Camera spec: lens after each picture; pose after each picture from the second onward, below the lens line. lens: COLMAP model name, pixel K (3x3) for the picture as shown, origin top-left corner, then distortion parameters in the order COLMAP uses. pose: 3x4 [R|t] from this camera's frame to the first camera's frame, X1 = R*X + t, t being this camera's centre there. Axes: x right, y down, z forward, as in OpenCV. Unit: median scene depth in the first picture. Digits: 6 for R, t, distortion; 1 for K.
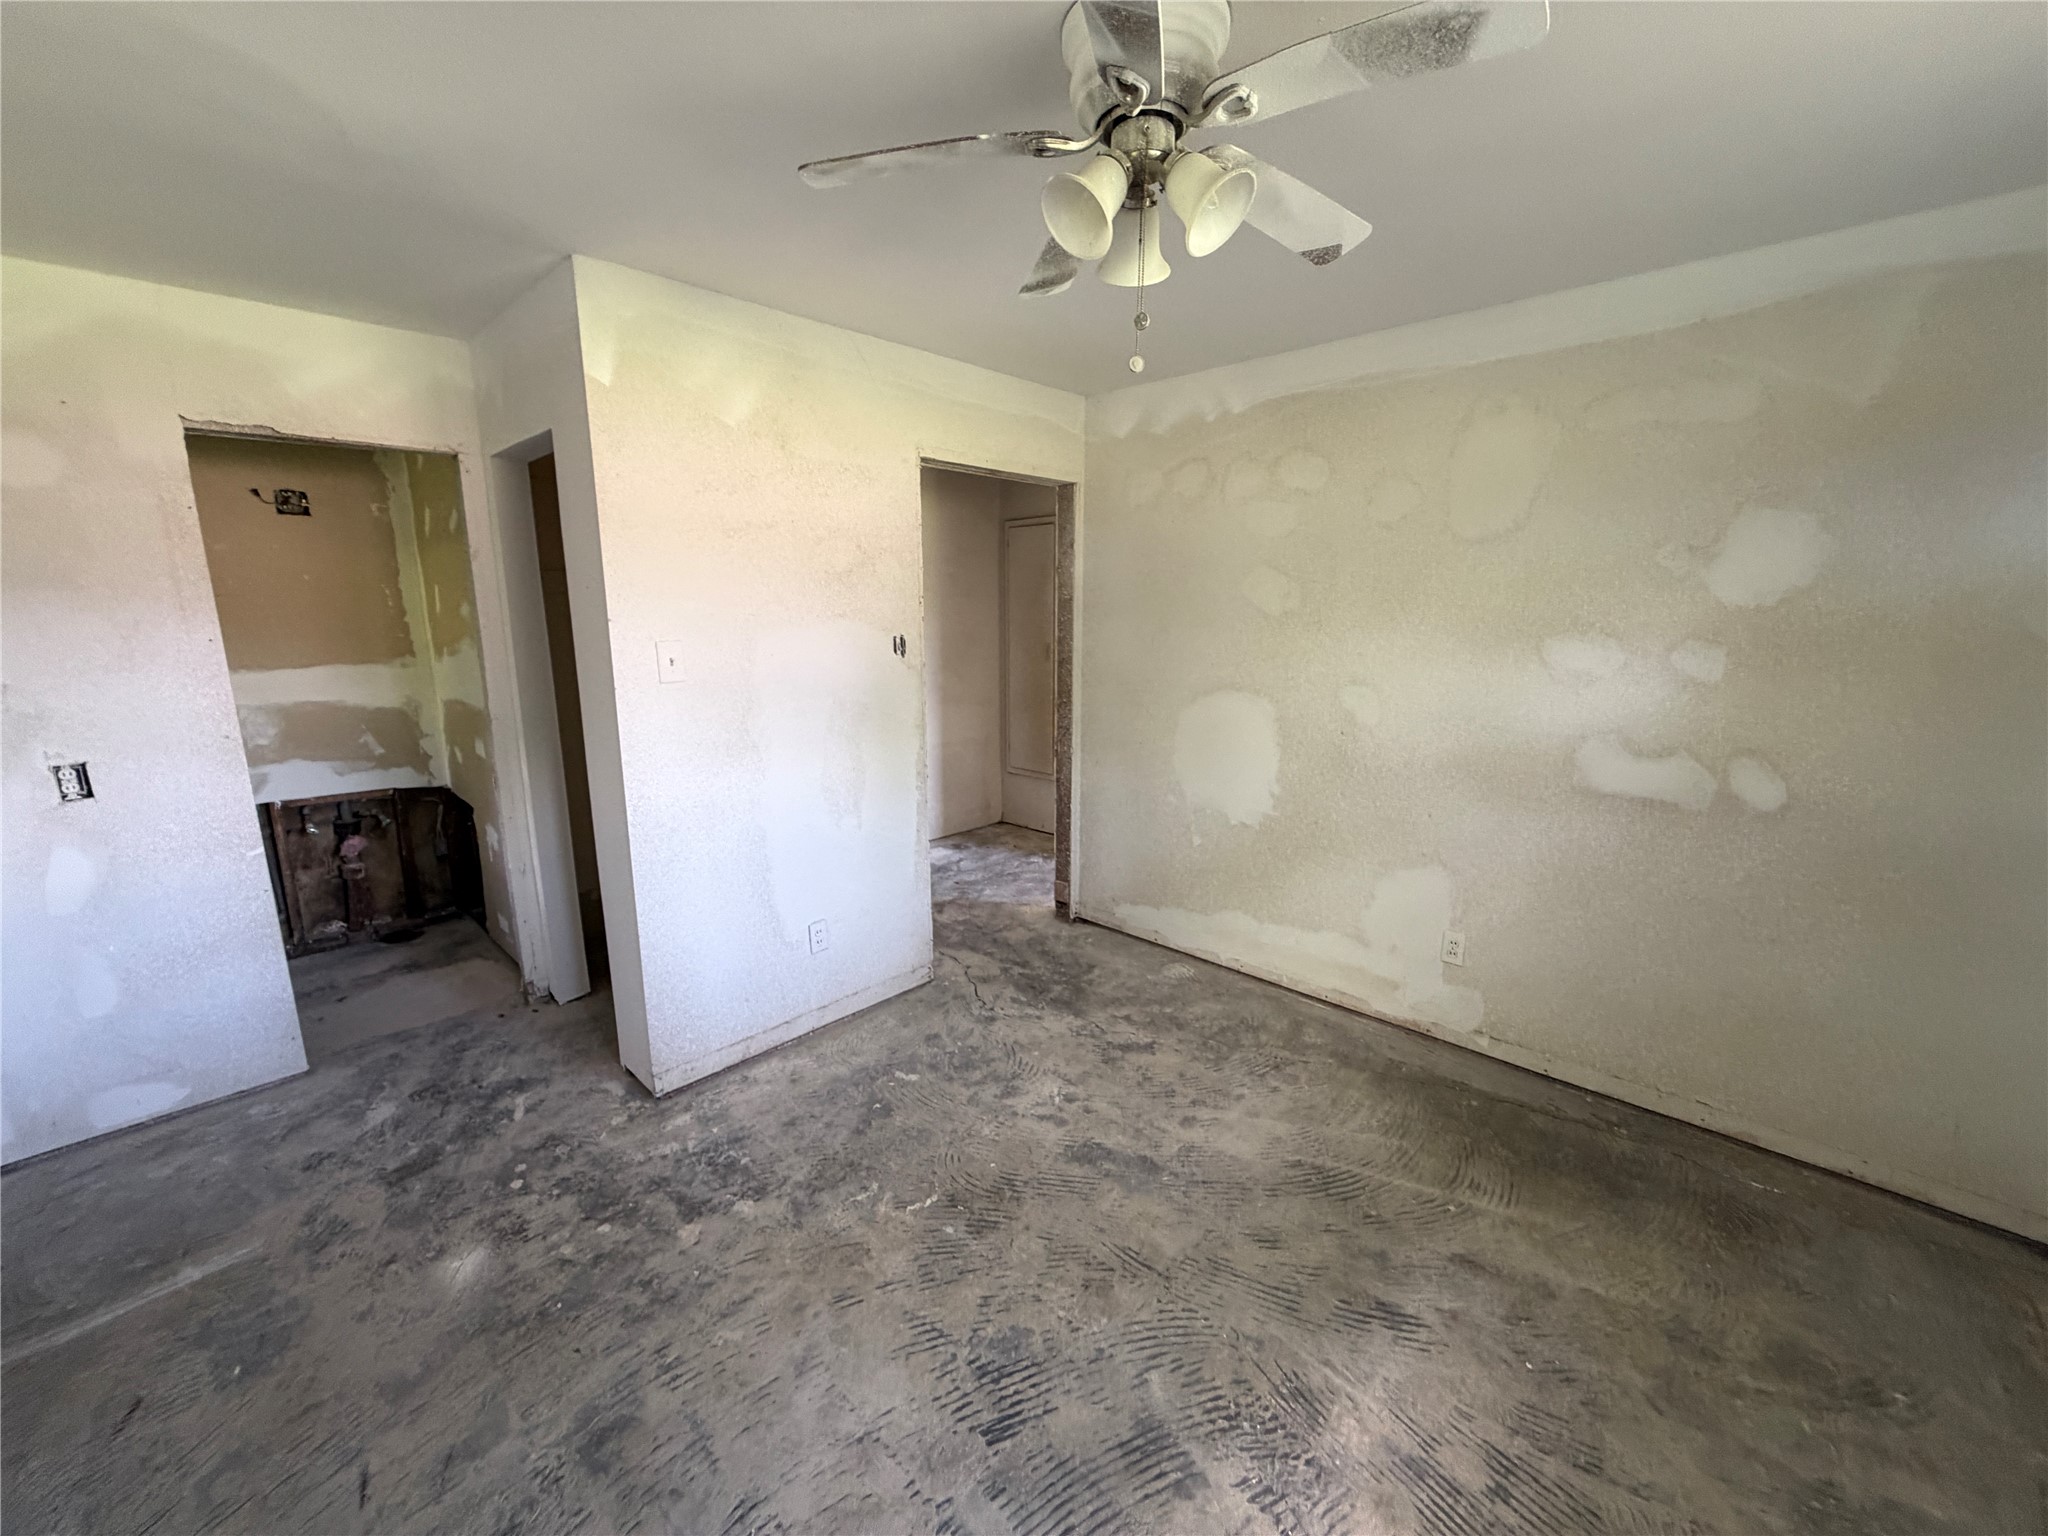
lens RADIAL K [[815.1, 0, 1018.7], [0, 815.1, 772.4], [0, 0, 1]] dist [-0.002698, -0.000432]
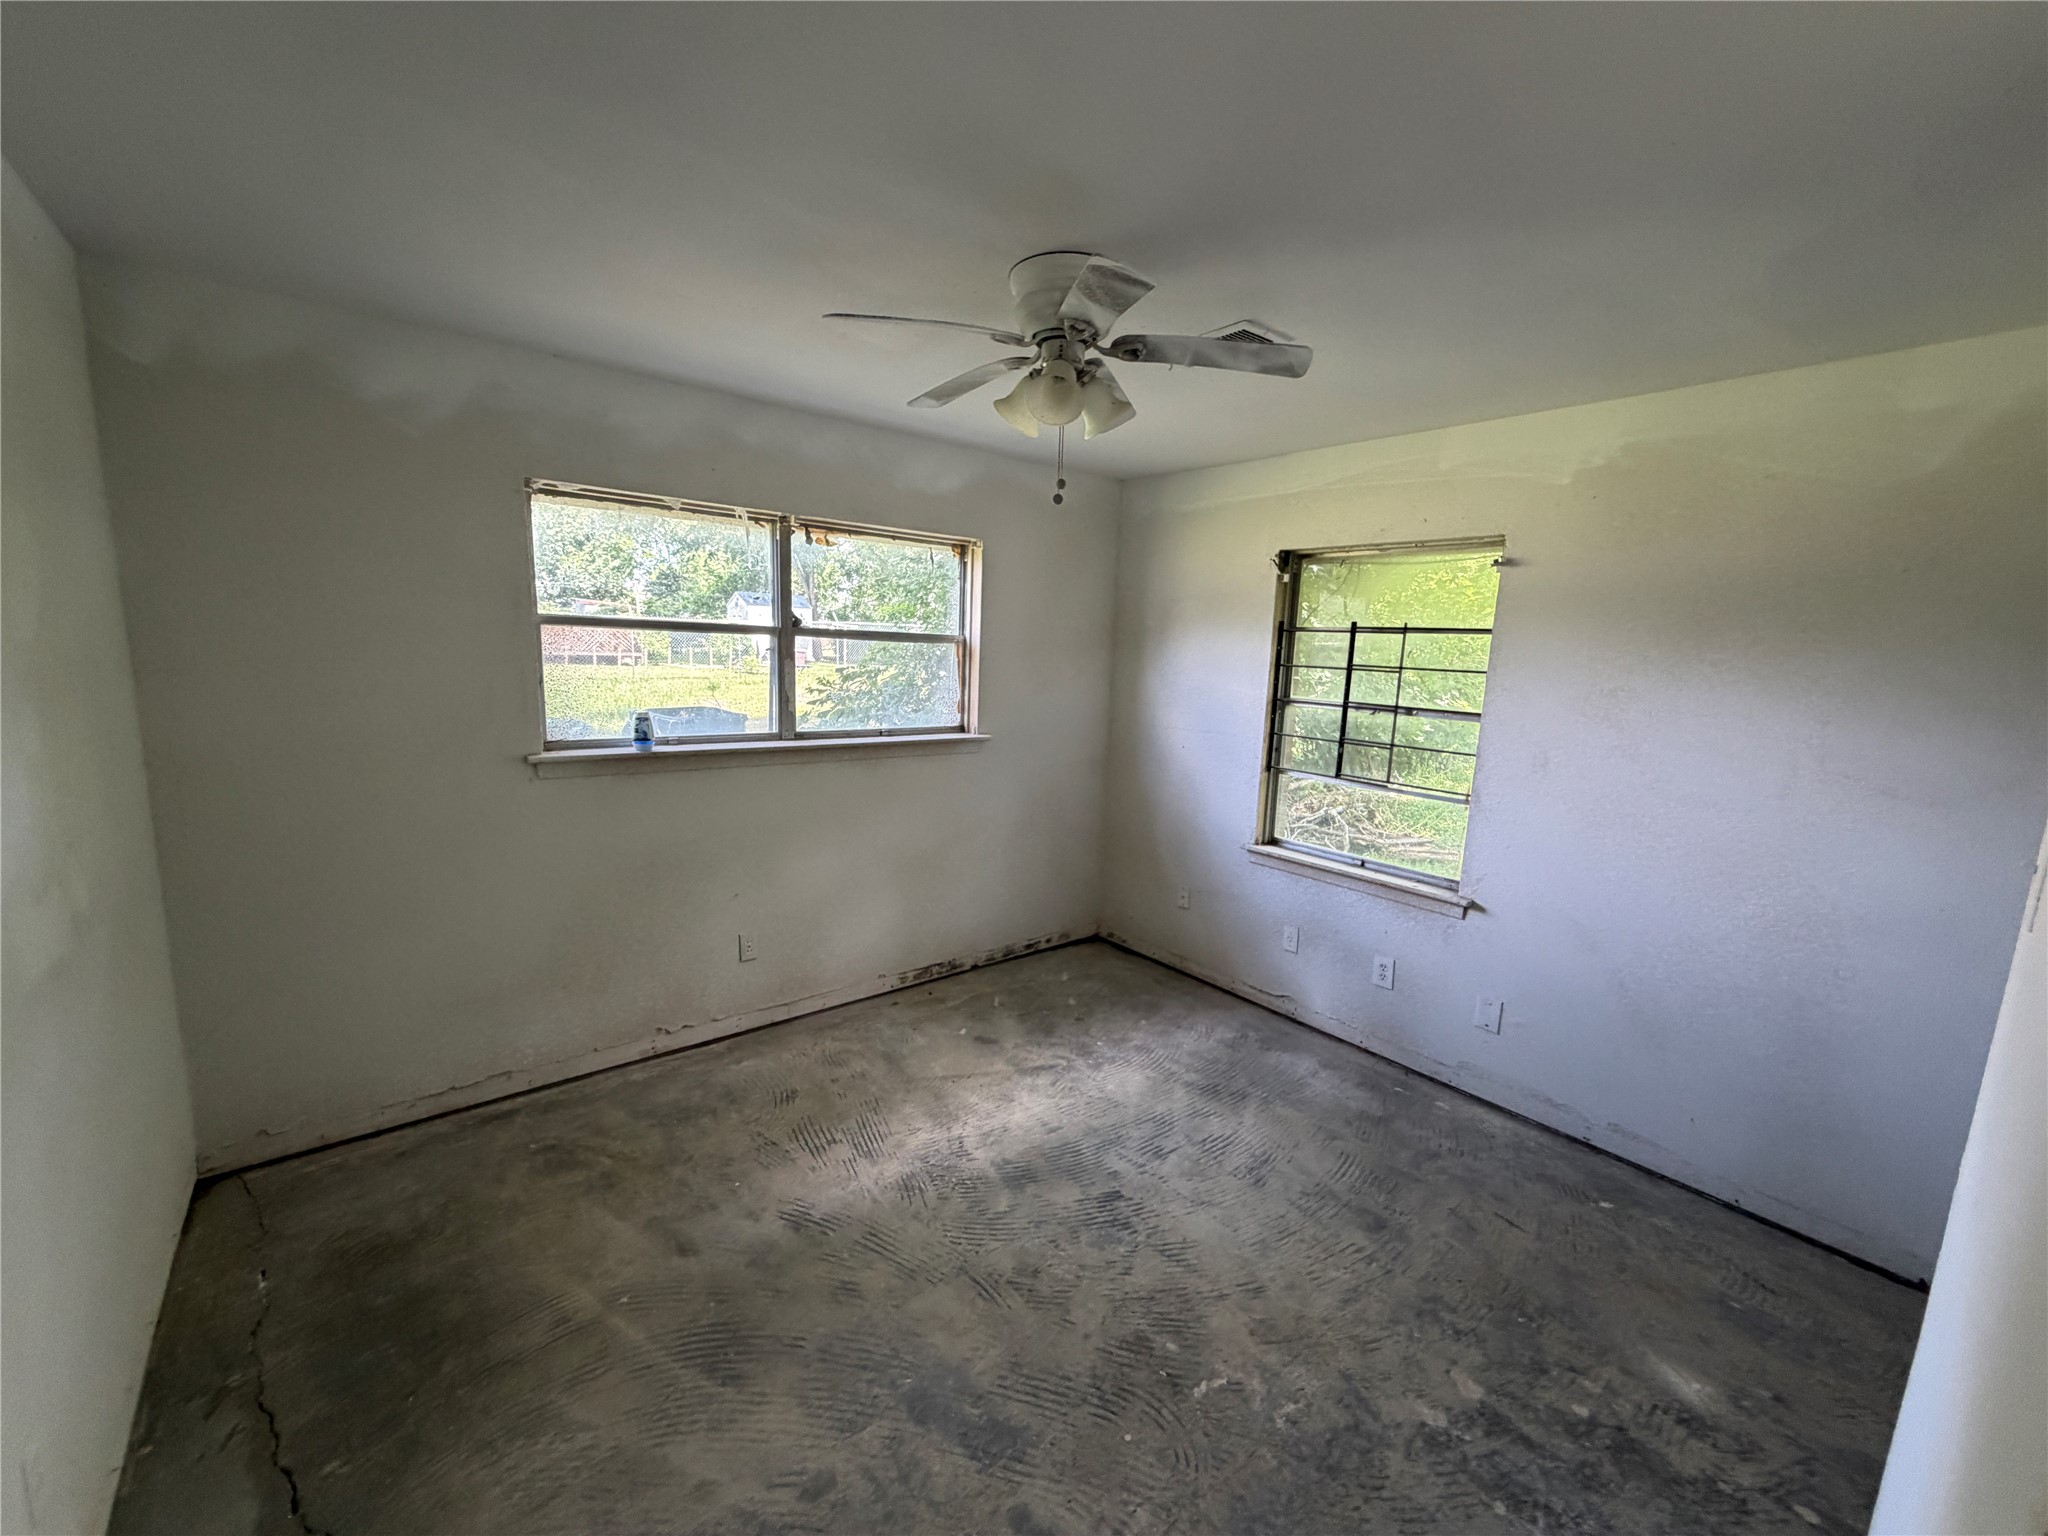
lens RADIAL K [[815.1, 0, 1018.7], [0, 815.1, 772.4], [0, 0, 1]] dist [-0.002698, -0.000432]
pose [[-0.992349, -0.052290, 0.111845, 0.017133], [-0.009687, 0.936070, 0.351681, -0.365071], [-0.123084, 0.347907, -0.929414, 1.644850]]
